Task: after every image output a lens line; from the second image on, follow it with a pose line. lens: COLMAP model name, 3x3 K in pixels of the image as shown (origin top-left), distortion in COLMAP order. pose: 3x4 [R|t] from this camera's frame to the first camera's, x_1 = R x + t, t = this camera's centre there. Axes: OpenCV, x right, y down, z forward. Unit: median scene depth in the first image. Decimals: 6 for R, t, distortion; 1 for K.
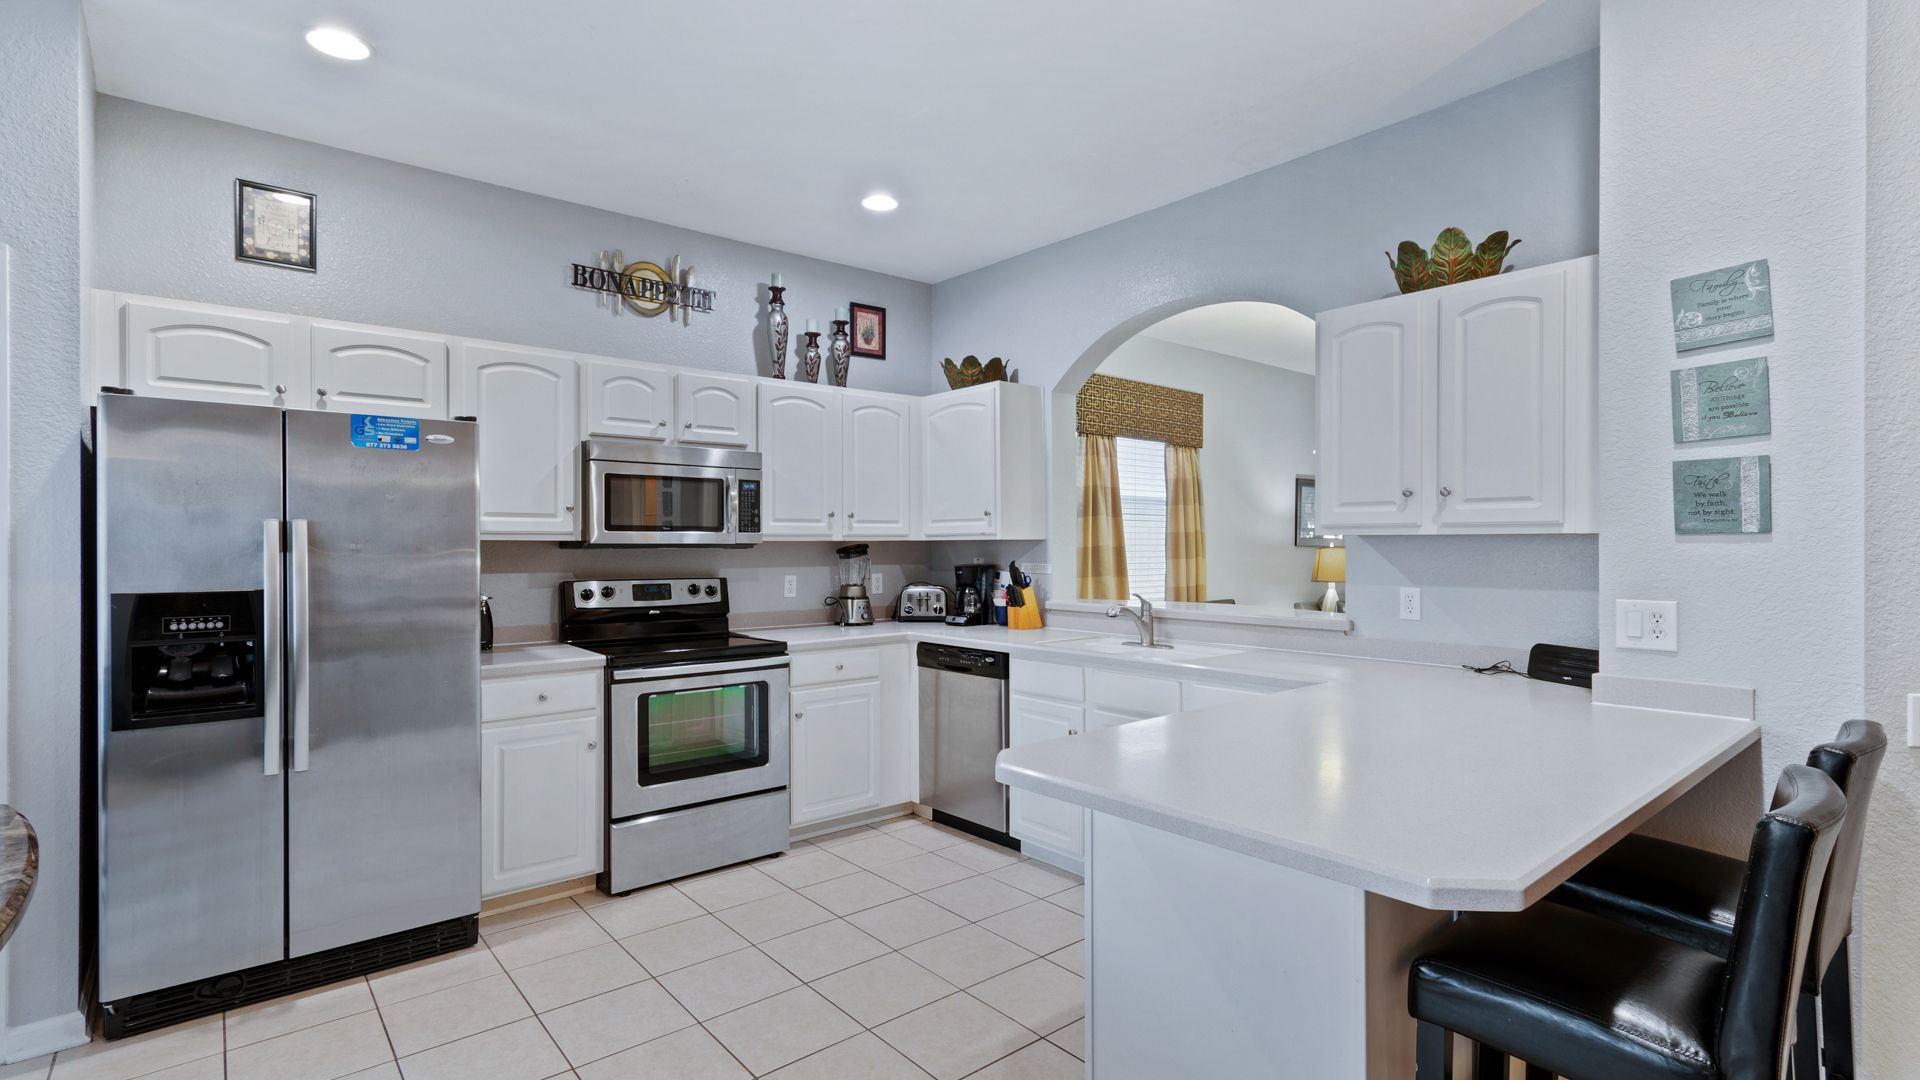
lens RADIAL K [[879.6, 0, 959.0], [0, 879.6, 543.4], [0, 0, 1]] dist [0.005482, 0.000831]
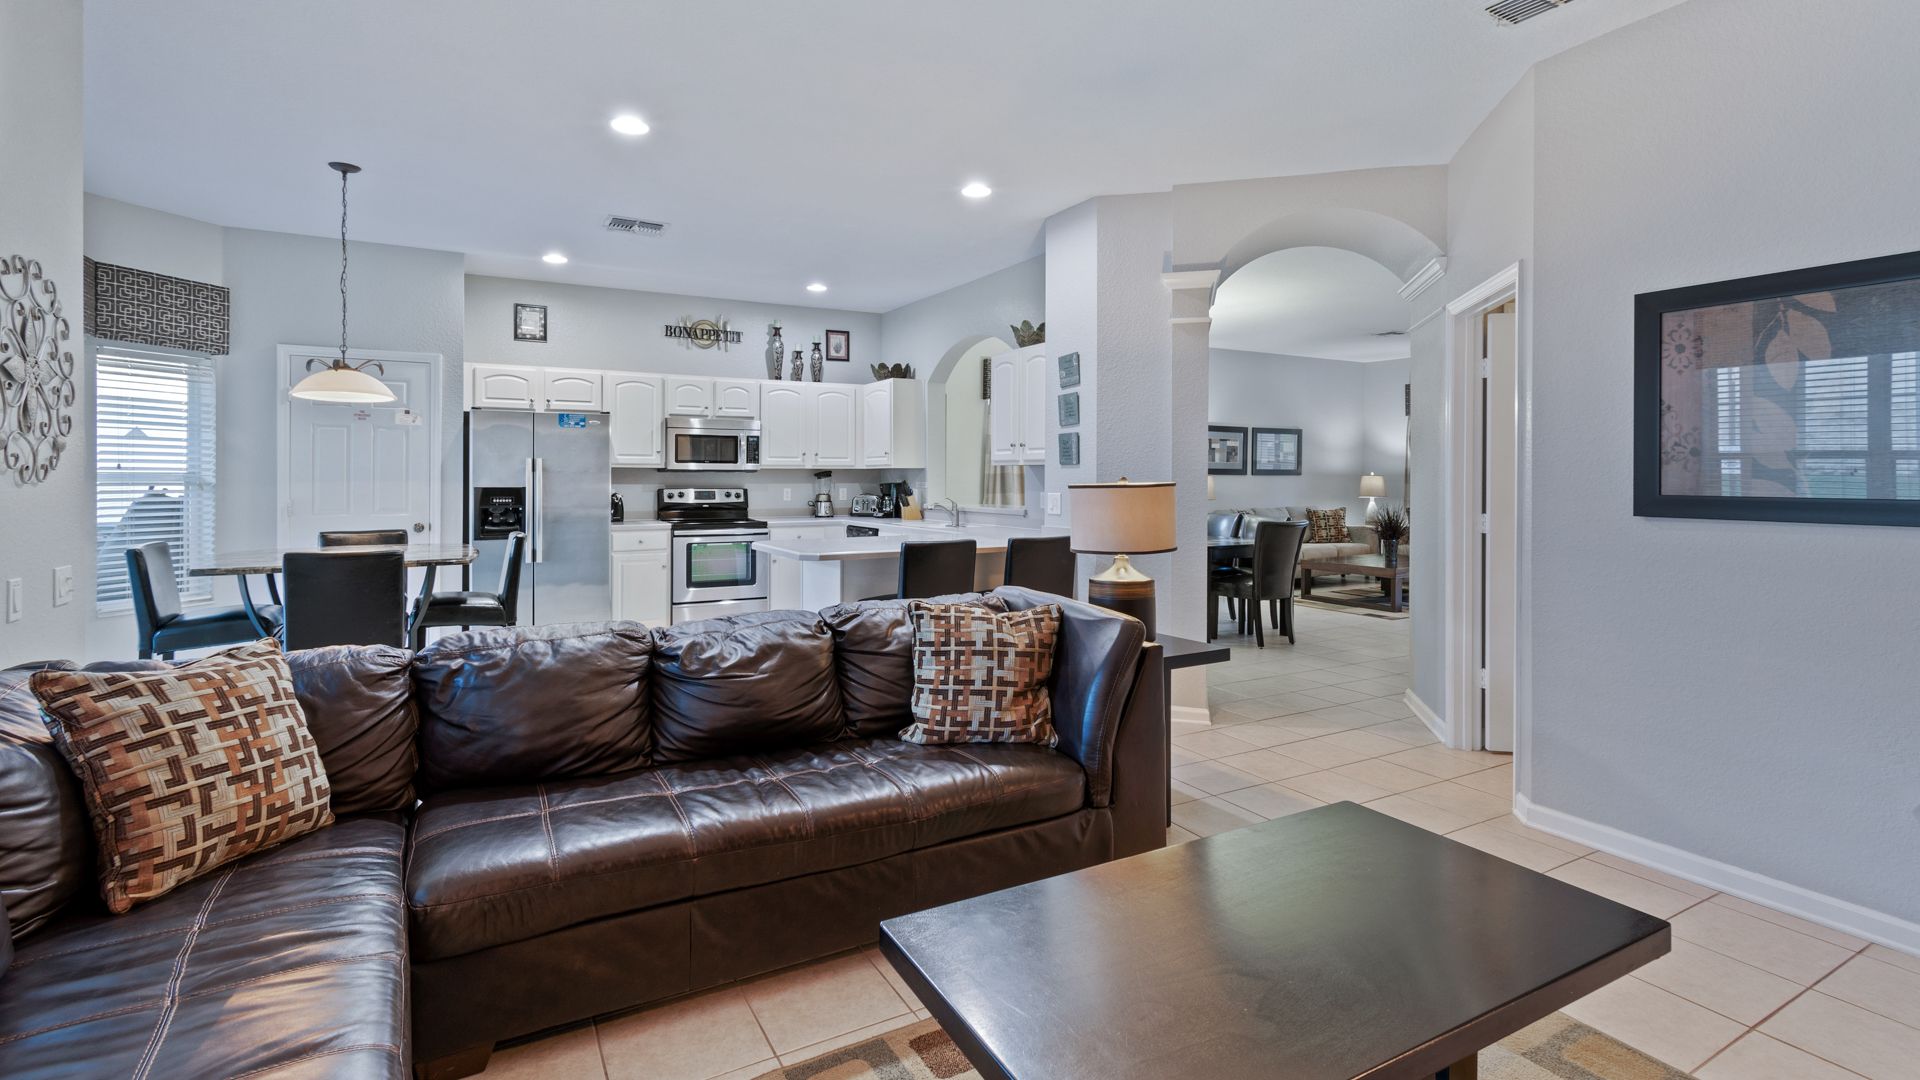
lens RADIAL K [[879.6, 0, 974.1], [0, 879.6, 477.0], [0, 0, 1]] dist [0.005482, 0.000831]
pose [[0.982228, 0.003622, -0.187654, 0.575360], [-0.003410, 0.999993, 0.001451, 0.011174], [0.187658, -0.000785, 0.982234, -0.752048]]
